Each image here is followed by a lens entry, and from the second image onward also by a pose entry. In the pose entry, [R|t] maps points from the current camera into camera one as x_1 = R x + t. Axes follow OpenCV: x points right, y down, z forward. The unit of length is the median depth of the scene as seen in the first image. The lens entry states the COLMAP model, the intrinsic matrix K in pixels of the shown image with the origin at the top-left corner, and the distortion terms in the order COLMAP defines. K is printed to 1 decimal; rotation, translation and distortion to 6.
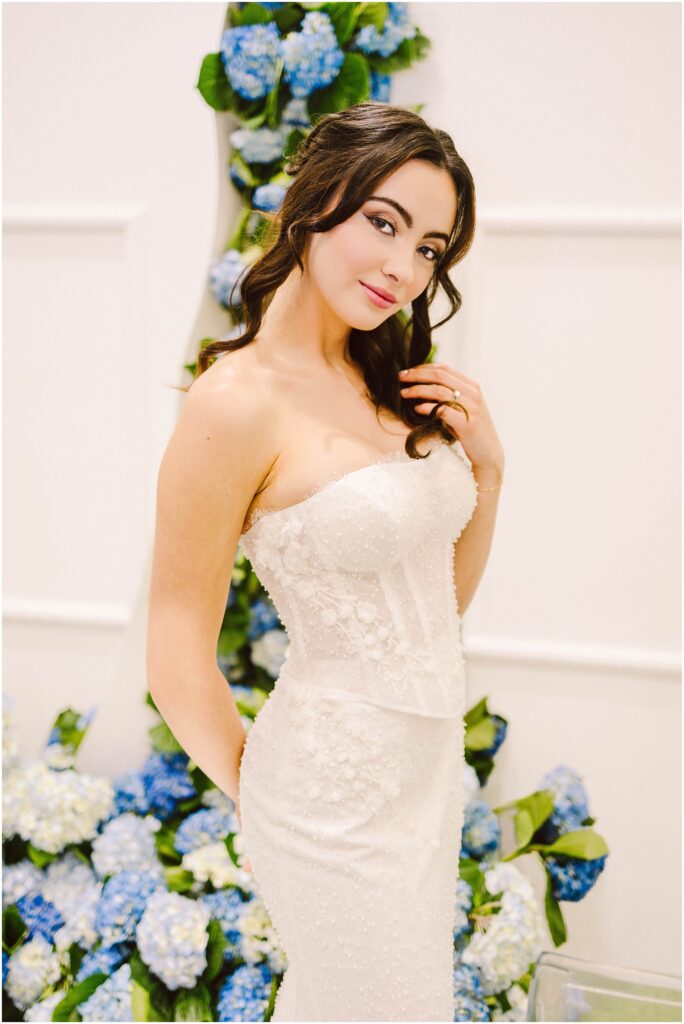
lens RADIAL K [[1011.9, 0, 388.3], [0, 1011.9, 510.5], [0, 0, 1]] dist [-0.034245, 0.000000]
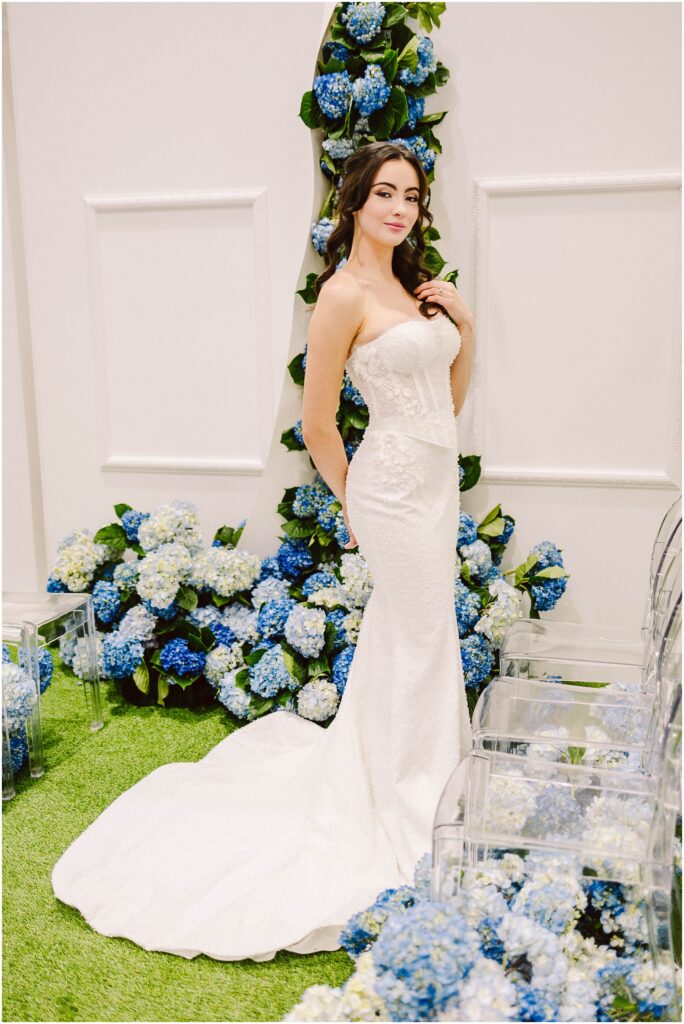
lens RADIAL K [[1011.9, 0, 357.9], [0, 1011.9, 532.2], [0, 0, 1]] dist [-0.034245, 0.000000]
pose [[0.994869, -0.022531, -0.098630, 0.045364], [0.029539, 0.997096, 0.070188, 0.136239], [0.096762, -0.072741, 0.992646, -0.652007]]
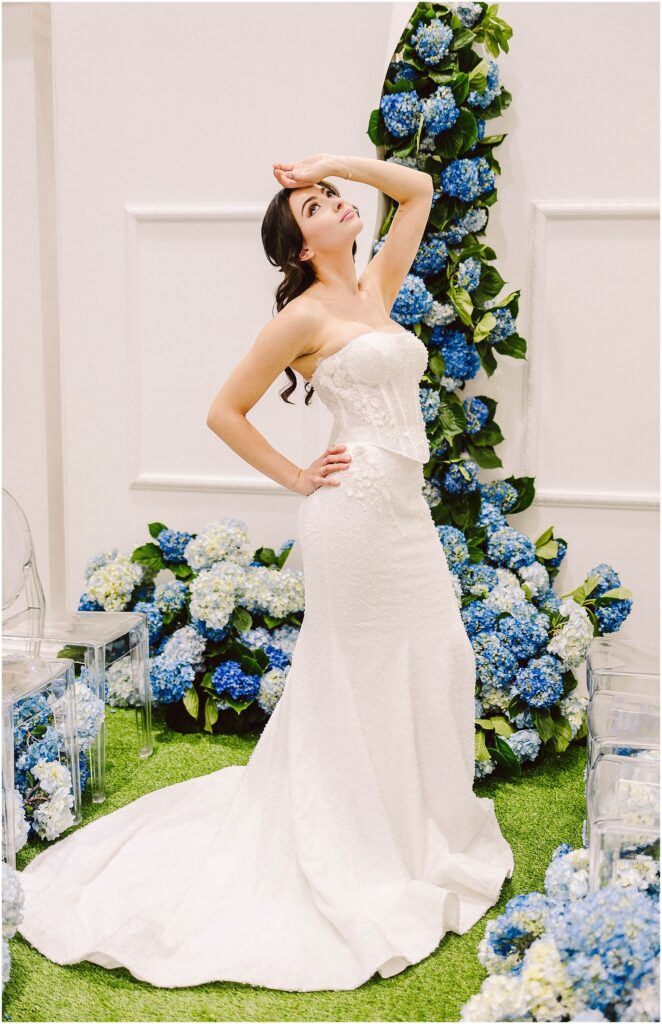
lens RADIAL K [[1095.1, 0, 380.1], [0, 1095.1, 512.9], [0, 0, 1]] dist [-0.046322, 0.000000]
pose [[0.999591, -0.015539, -0.024013, -0.143581], [0.015955, 0.999724, 0.017226, 0.159375], [0.023739, -0.017602, 0.999563, -0.765672]]
